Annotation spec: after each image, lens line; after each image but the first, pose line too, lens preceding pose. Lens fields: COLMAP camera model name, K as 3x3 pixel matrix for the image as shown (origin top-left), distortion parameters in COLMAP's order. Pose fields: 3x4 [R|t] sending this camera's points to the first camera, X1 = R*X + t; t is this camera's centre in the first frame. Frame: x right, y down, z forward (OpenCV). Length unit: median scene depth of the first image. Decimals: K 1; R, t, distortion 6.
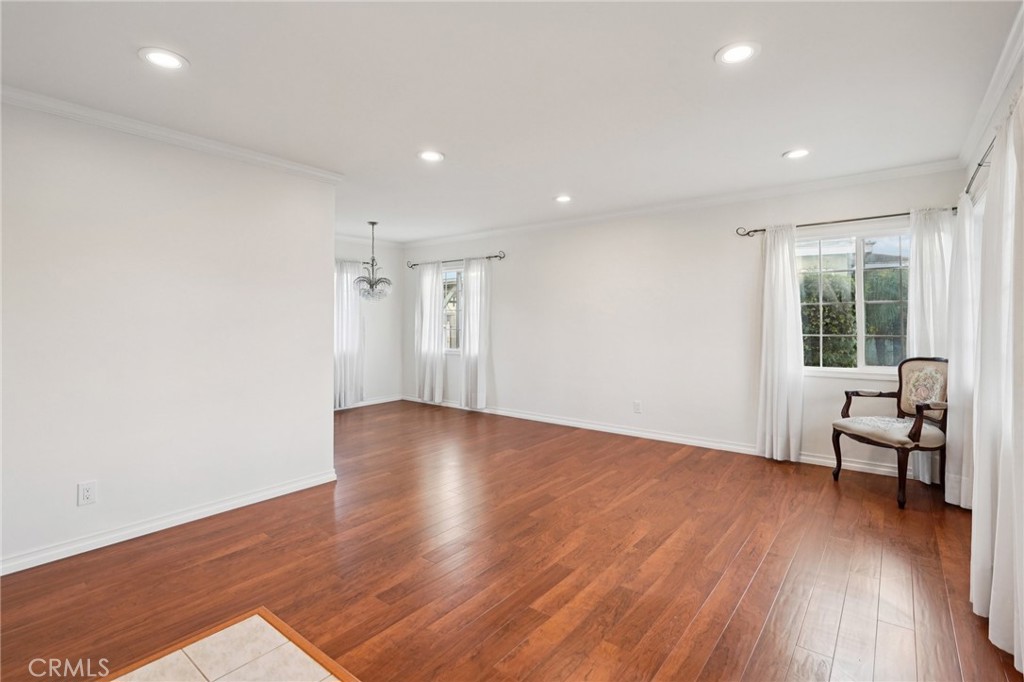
lens RADIAL K [[477.5, 0, 511.1], [0, 477.5, 320.3], [0, 0, 1]] dist [-0.001203, 0.001374]
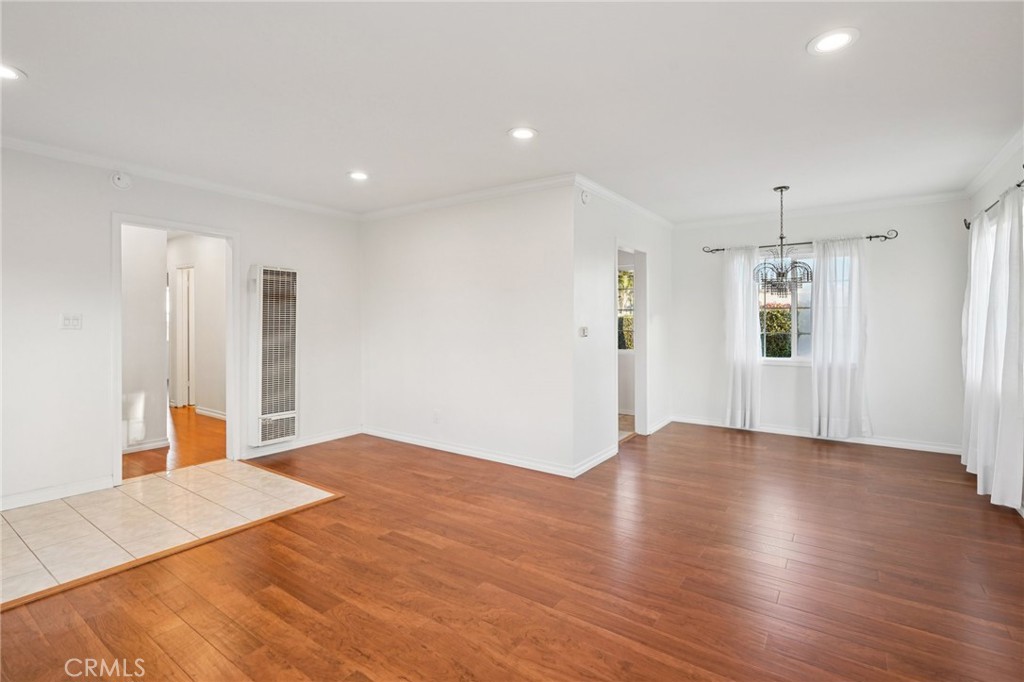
lens RADIAL K [[477.5, 0, 510.4], [0, 477.5, 320.1], [0, 0, 1]] dist [-0.001203, 0.001374]
pose [[0.063347, -0.001657, -0.997990, 0.662376], [-0.003924, 0.999990, -0.001909, 0.004606], [0.997984, 0.004037, 0.063340, 0.850420]]
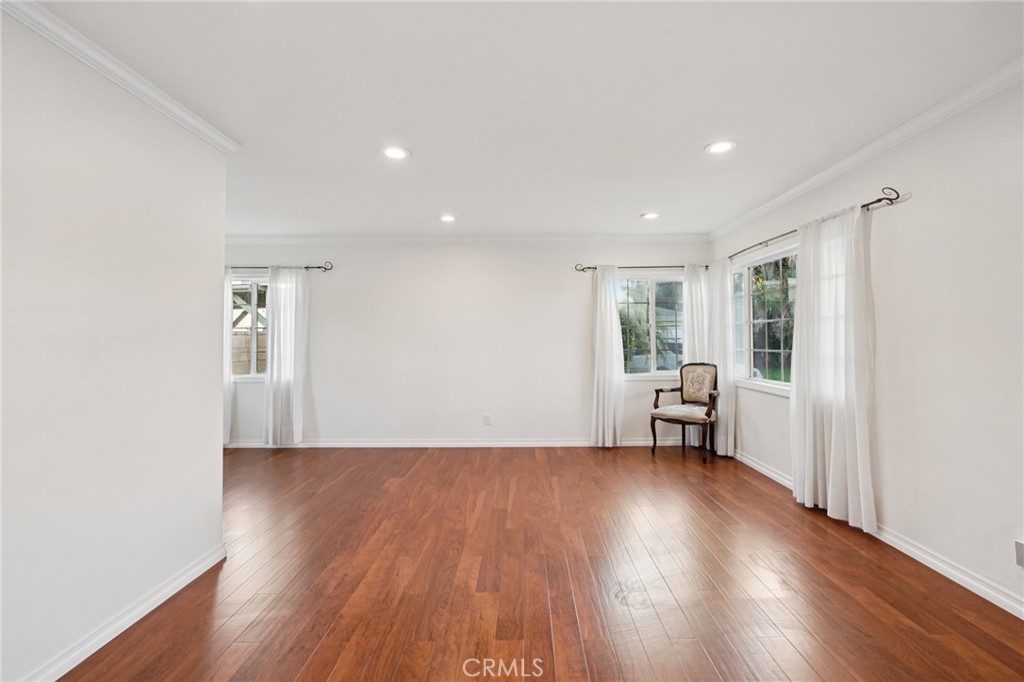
lens RADIAL K [[477.5, 0, 515.3], [0, 477.5, 333.2], [0, 0, 1]] dist [-0.001203, 0.001374]
pose [[0.787867, 0.007617, 0.615798, -0.496815], [0.003898, 0.999842, -0.017354, 0.007459], [-0.615833, 0.016073, 0.787713, 0.153524]]
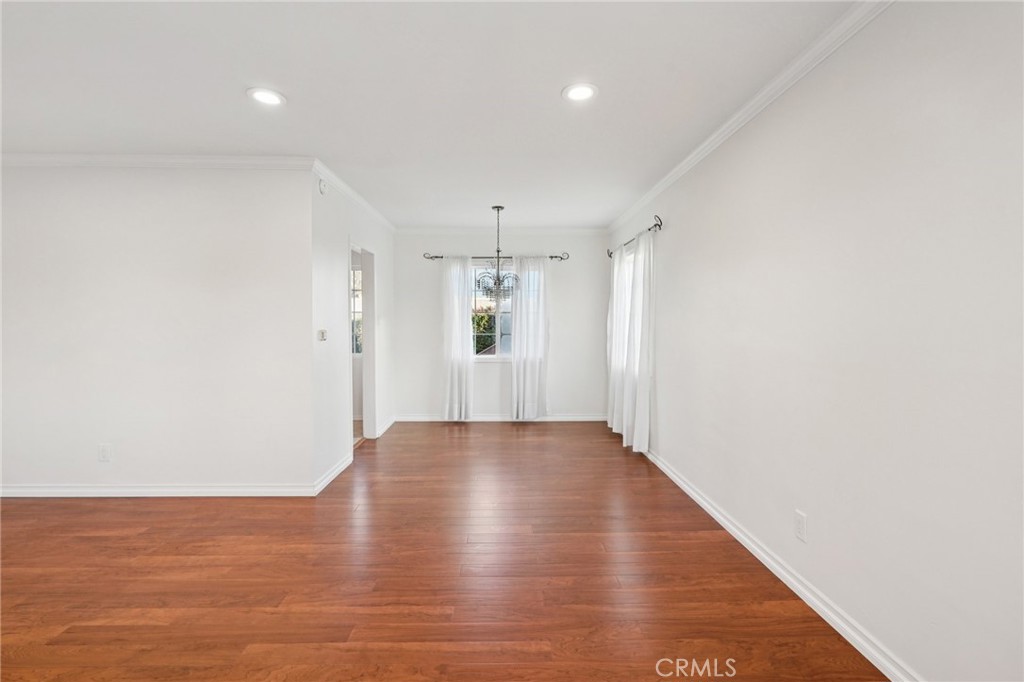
lens RADIAL K [[477.5, 0, 506.8], [0, 477.5, 335.8], [0, 0, 1]] dist [-0.001203, 0.001374]
pose [[0.636072, 0.021104, -0.771341, 0.594974], [-0.005036, 0.999718, 0.023199, 0.005057], [0.771613, -0.010872, 0.635999, 0.748667]]
